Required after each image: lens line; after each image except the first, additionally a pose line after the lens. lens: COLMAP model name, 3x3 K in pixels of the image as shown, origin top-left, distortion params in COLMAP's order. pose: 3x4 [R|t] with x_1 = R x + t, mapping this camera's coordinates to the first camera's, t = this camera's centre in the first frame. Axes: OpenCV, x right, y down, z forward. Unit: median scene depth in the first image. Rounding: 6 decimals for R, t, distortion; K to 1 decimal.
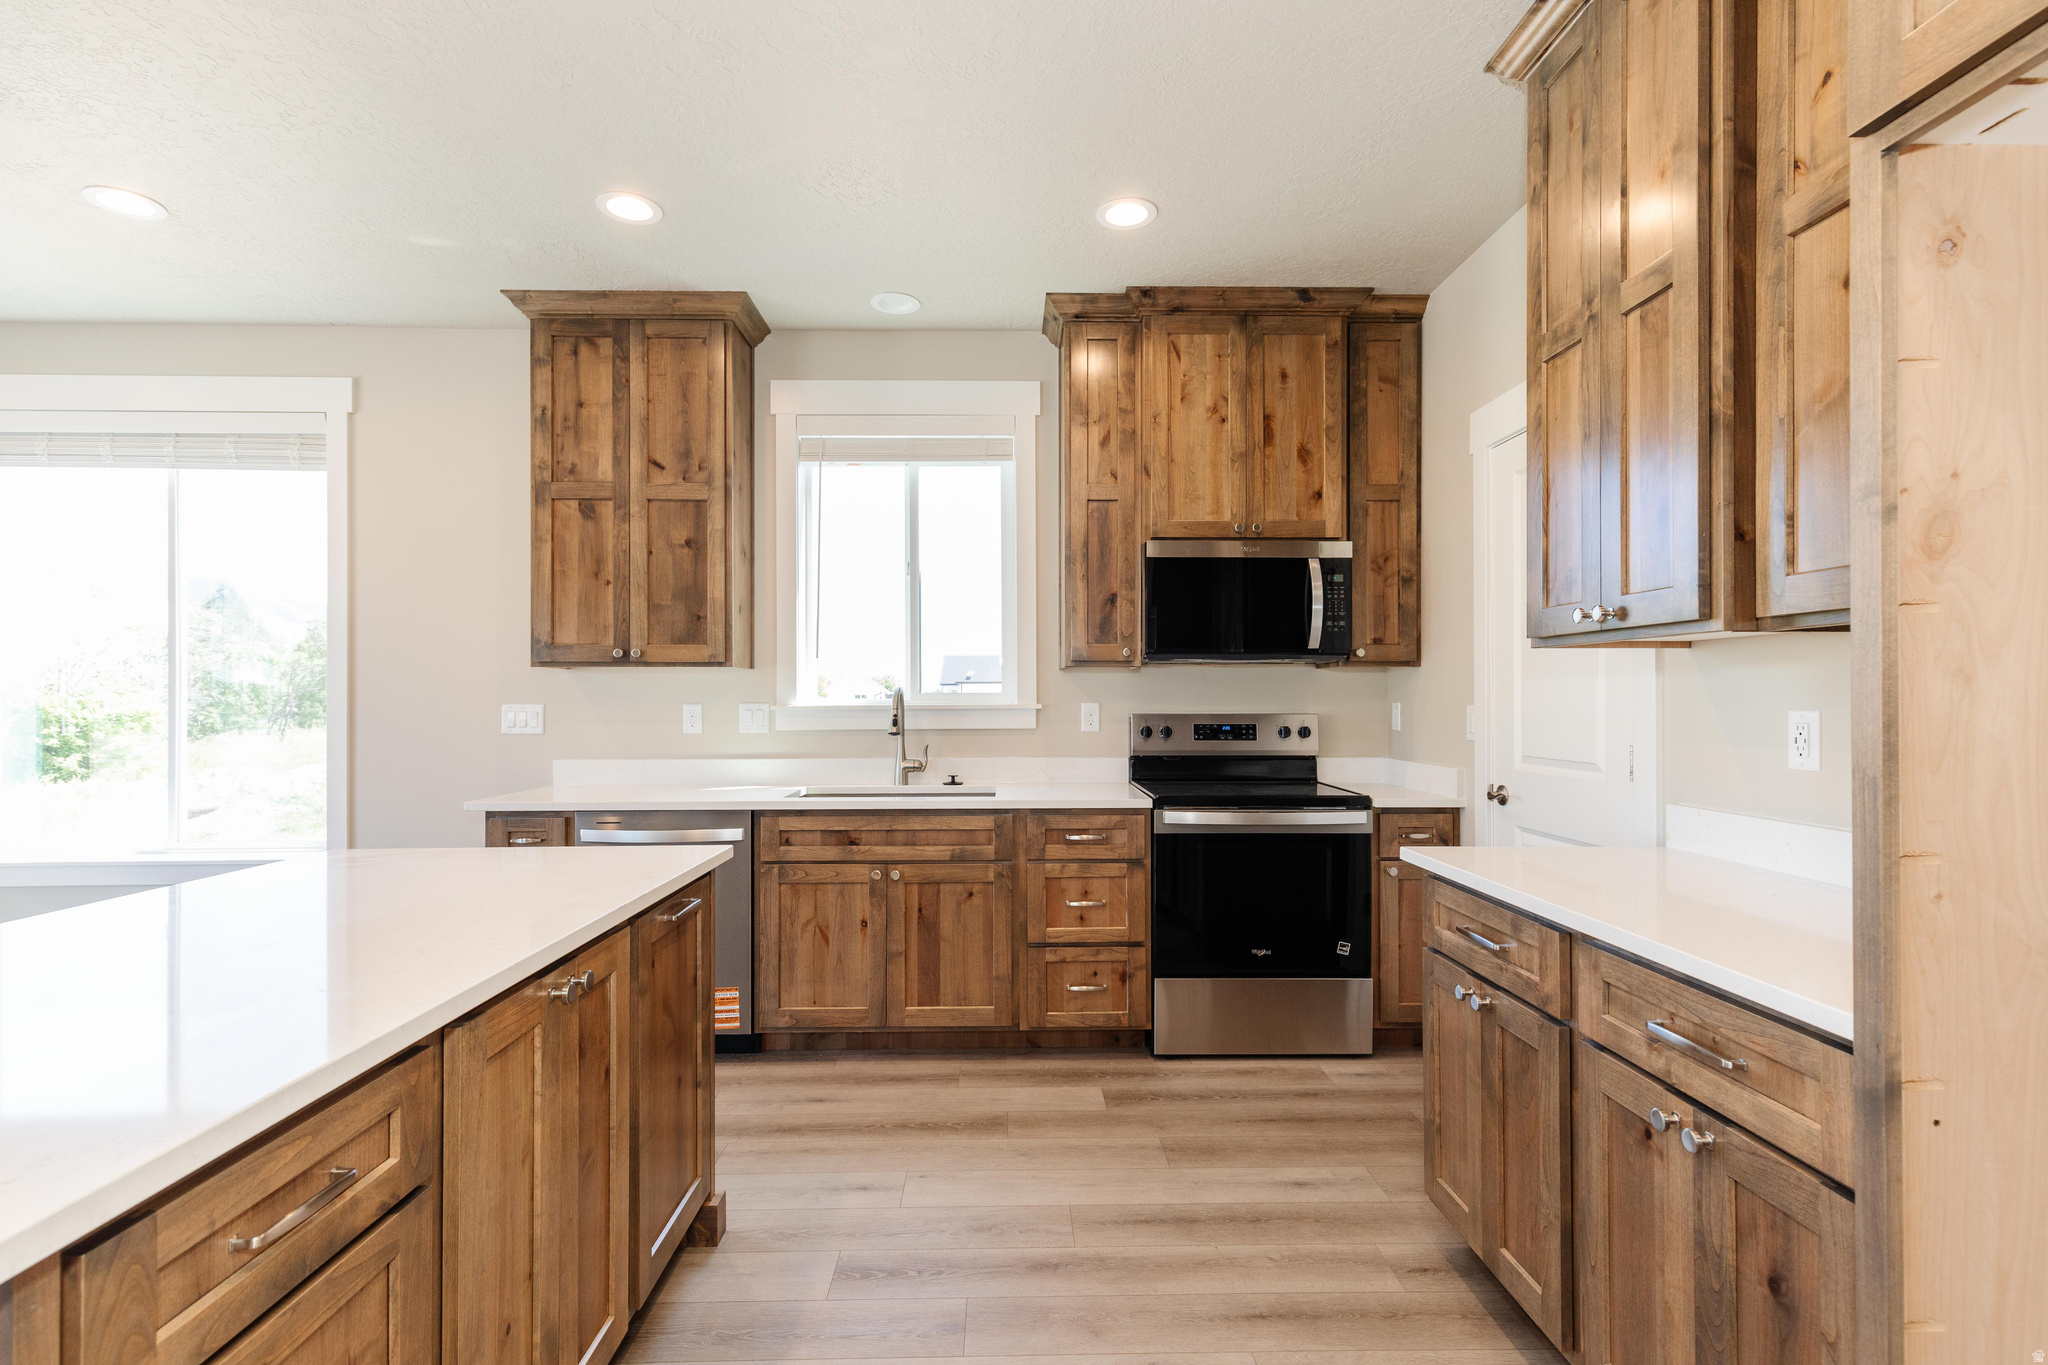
lens RADIAL K [[931.2, 0, 1037.9], [0, 931.2, 694.4], [0, 0, 1]] dist [0.015761, -0.002916]
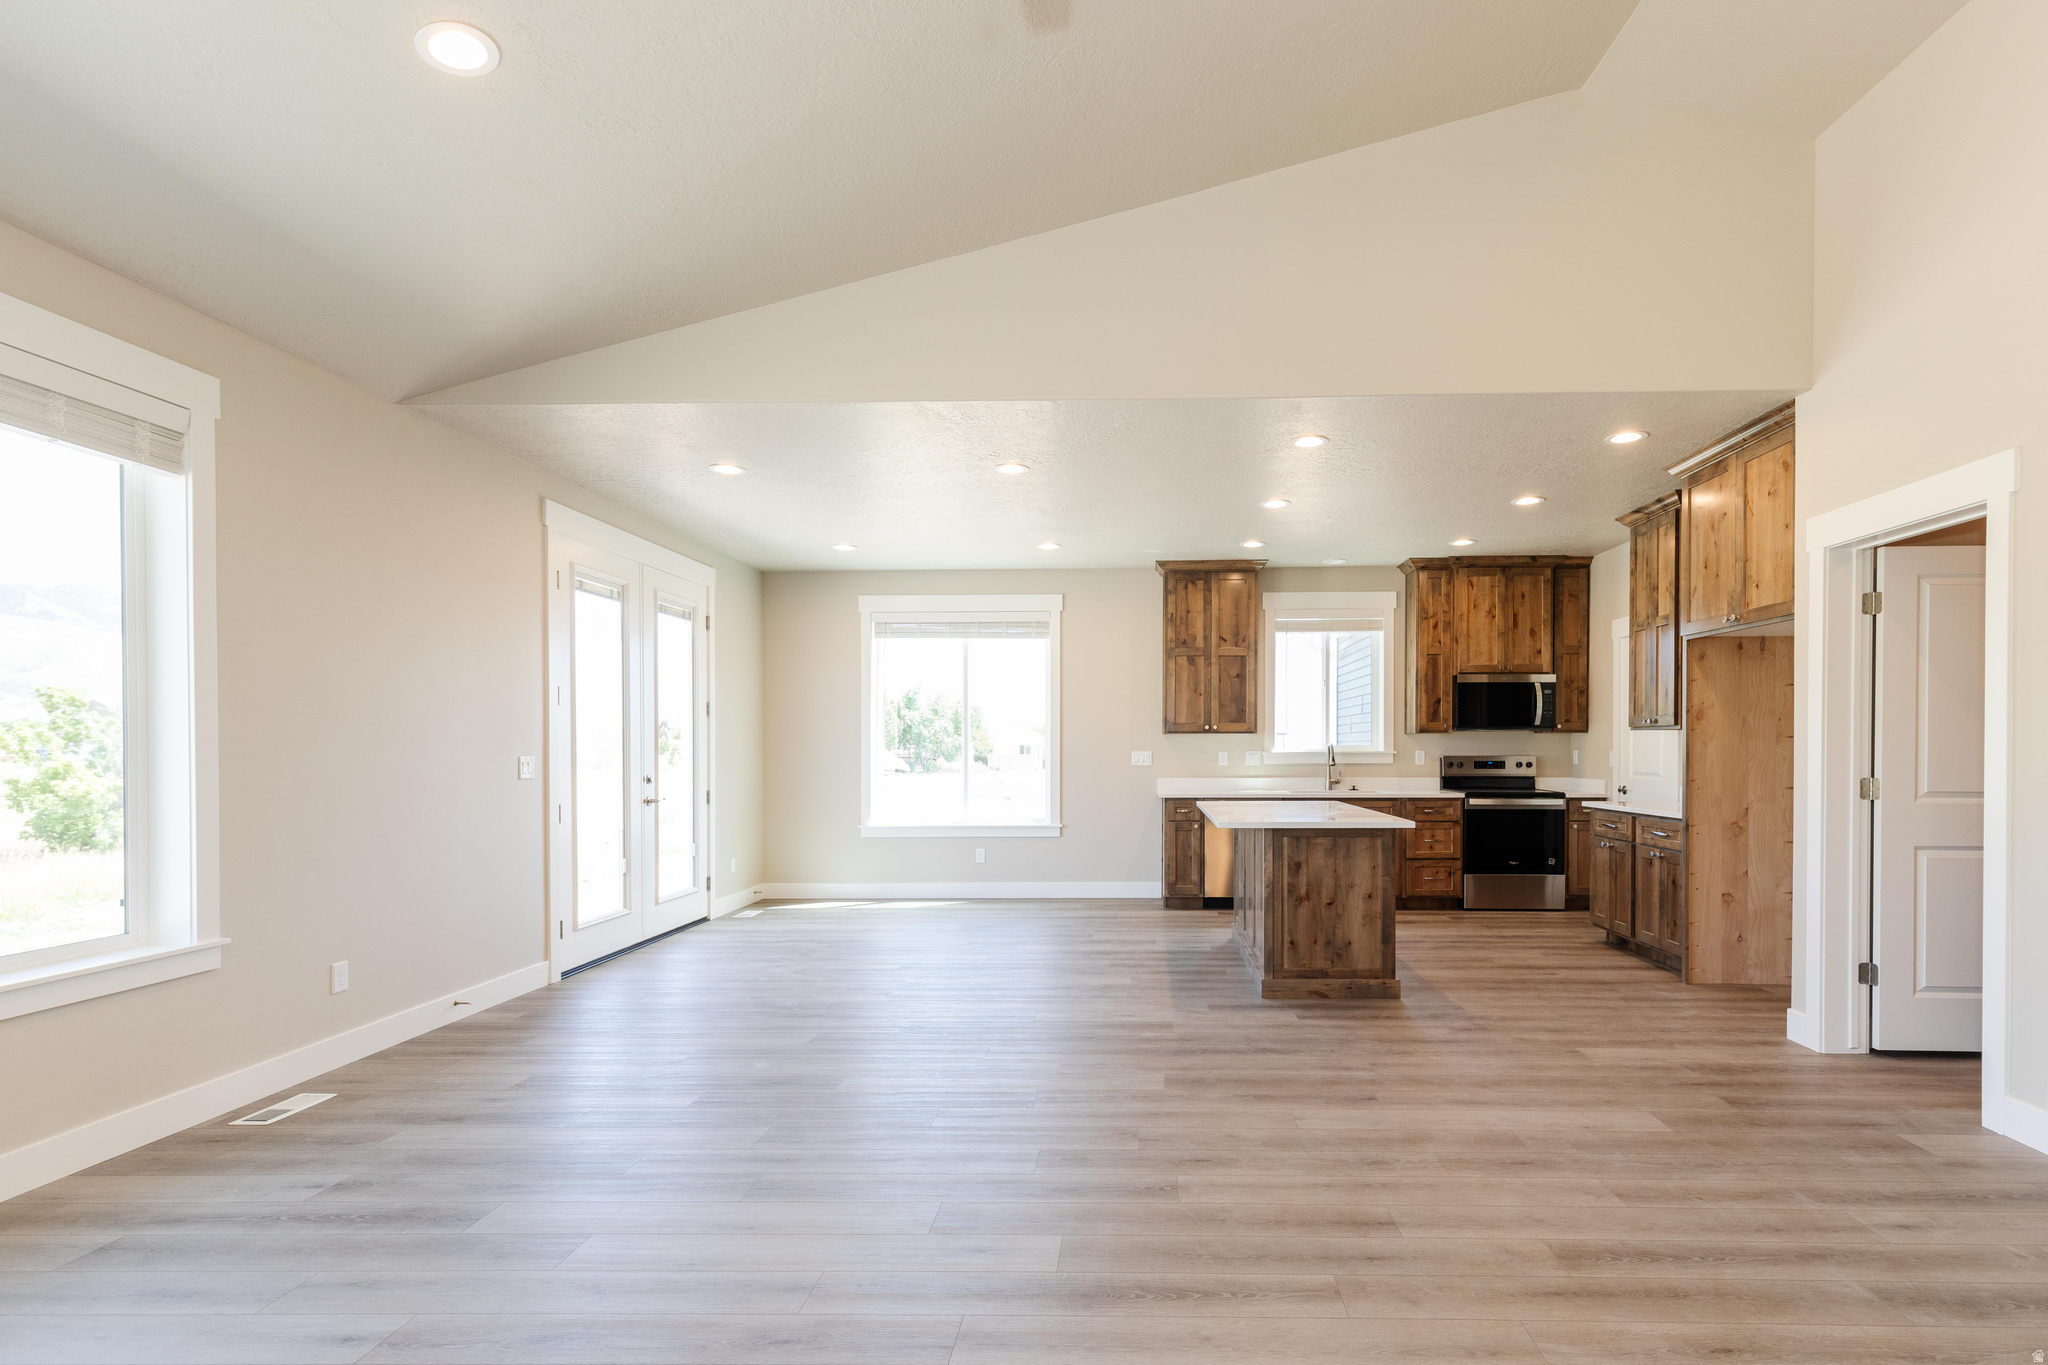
lens RADIAL K [[931.2, 0, 1139.5], [0, 931.2, 764.8], [0, 0, 1]] dist [0.015761, -0.002916]
pose [[0.998780, -0.000081, -0.049388, -0.500763], [0.001190, 0.999748, 0.022415, -0.006352], [0.049374, -0.022446, 0.998528, -1.166493]]
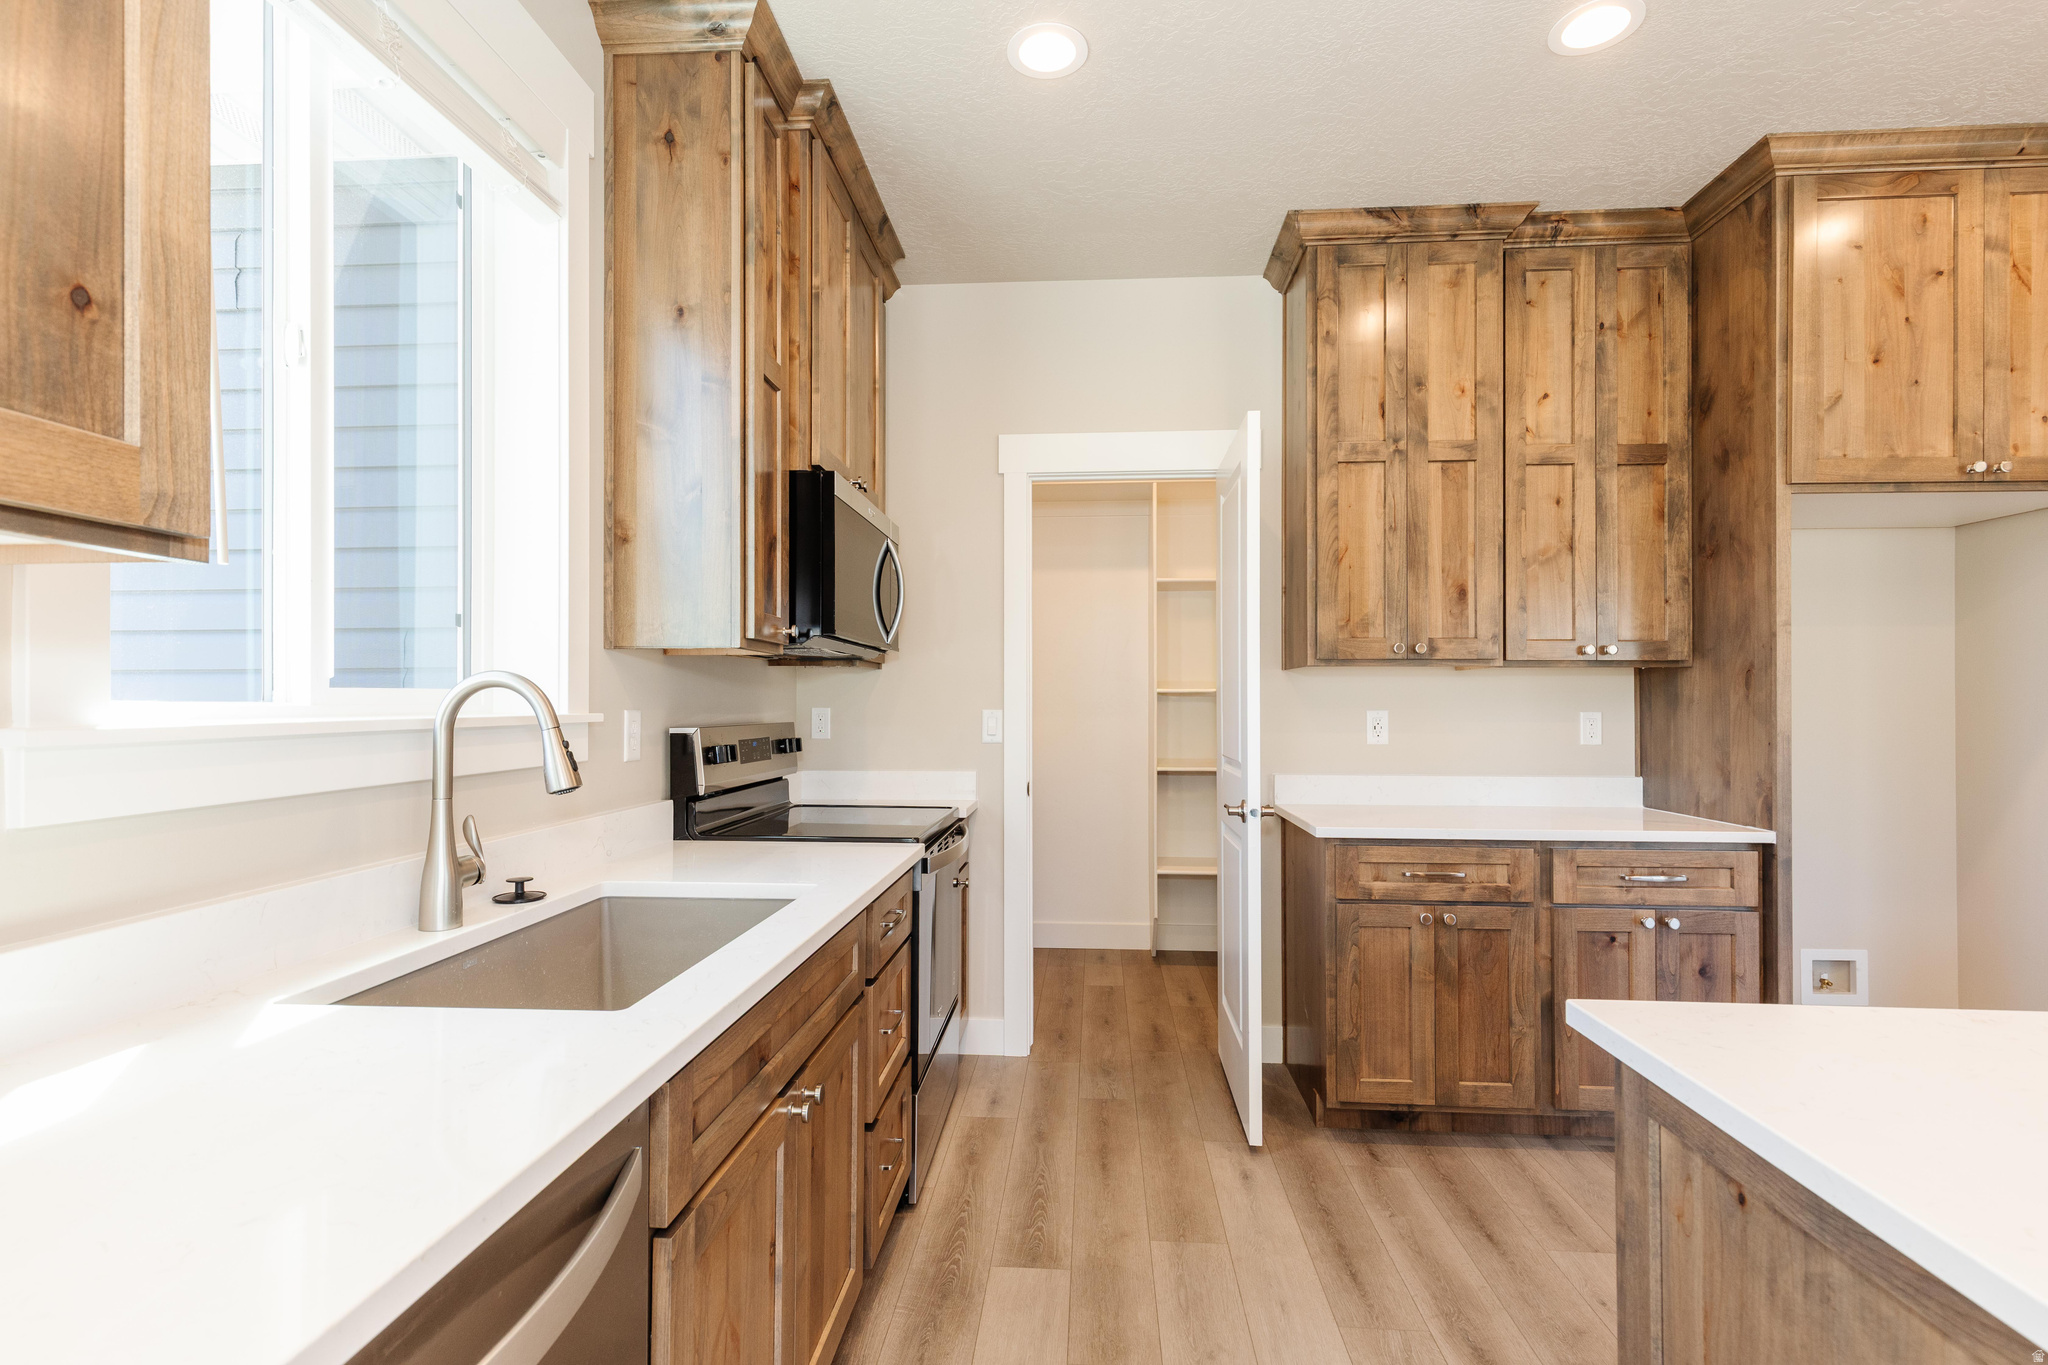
lens RADIAL K [[931.2, 0, 1008.9], [0, 931.2, 693.4], [0, 0, 1]] dist [0.015761, -0.002916]
pose [[0.111856, 0.006493, 0.993703, -0.532511], [-0.010315, 0.999932, -0.005373, 0.001852], [-0.993671, -0.009649, 0.111916, 0.792783]]
